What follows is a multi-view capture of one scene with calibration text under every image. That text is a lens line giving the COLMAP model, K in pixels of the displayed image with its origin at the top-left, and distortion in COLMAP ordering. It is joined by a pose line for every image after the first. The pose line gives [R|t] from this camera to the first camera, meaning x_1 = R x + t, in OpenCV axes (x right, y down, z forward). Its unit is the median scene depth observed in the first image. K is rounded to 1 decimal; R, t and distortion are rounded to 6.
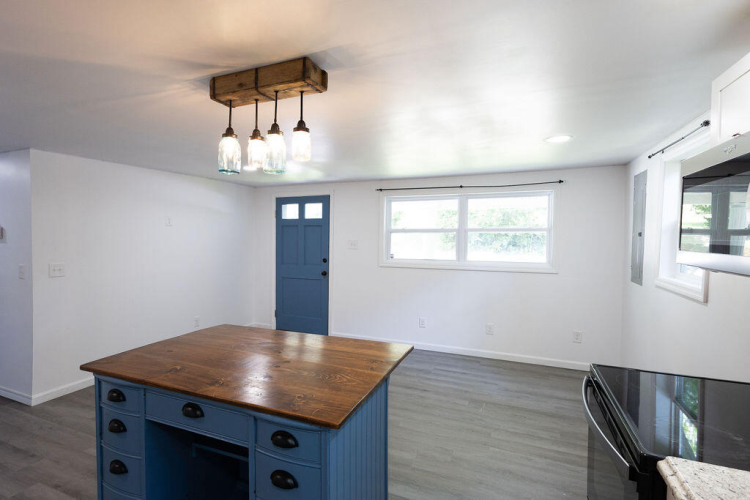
lens RADIAL K [[372.0, 0, 359.6], [0, 372.0, 247.4], [0, 0, 1]] dist [0.004045, 0.000526]
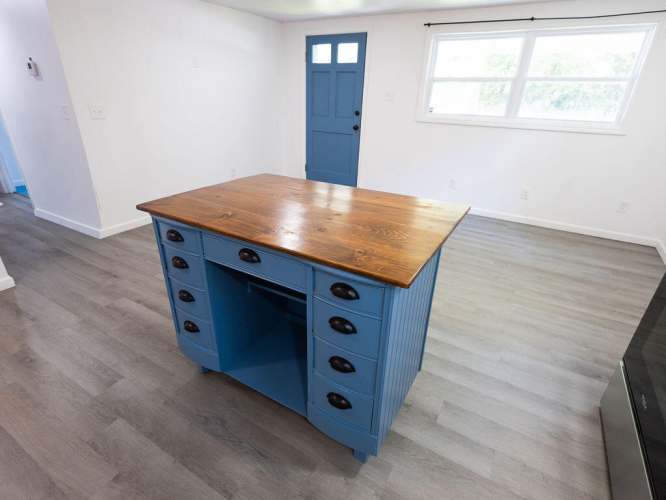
lens RADIAL K [[346.6, 0, 334.0], [0, 346.6, 249.4], [0, 0, 1]] dist [0.004782, 0.001777]
pose [[0.992096, 0.071517, -0.103109, -0.055731], [-0.026353, 0.922113, 0.386023, 0.024599], [0.122685, -0.380255, 0.916709, 0.078762]]
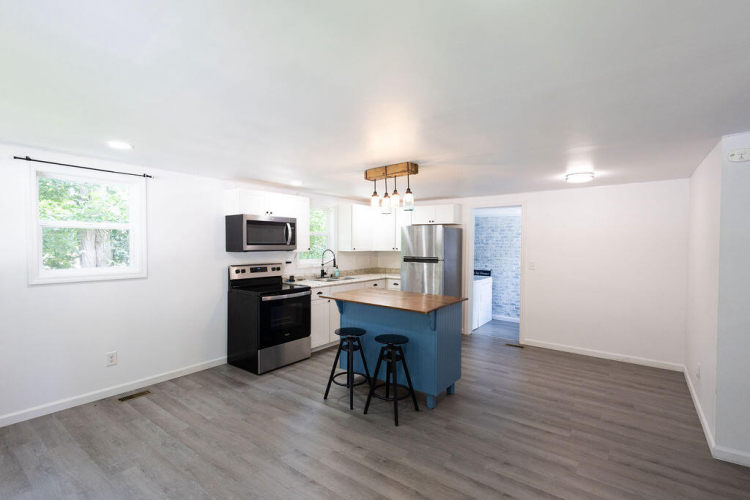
lens RADIAL K [[345.0, 0, 375.5], [0, 345.0, 247.6], [0, 0, 1]] dist [0.005995, -0.003184]
pose [[-0.971836, -0.014140, 0.235233, -0.345936], [-0.003372, 0.998931, 0.046113, -0.045625], [-0.235633, 0.044021, -0.970845, 1.610902]]
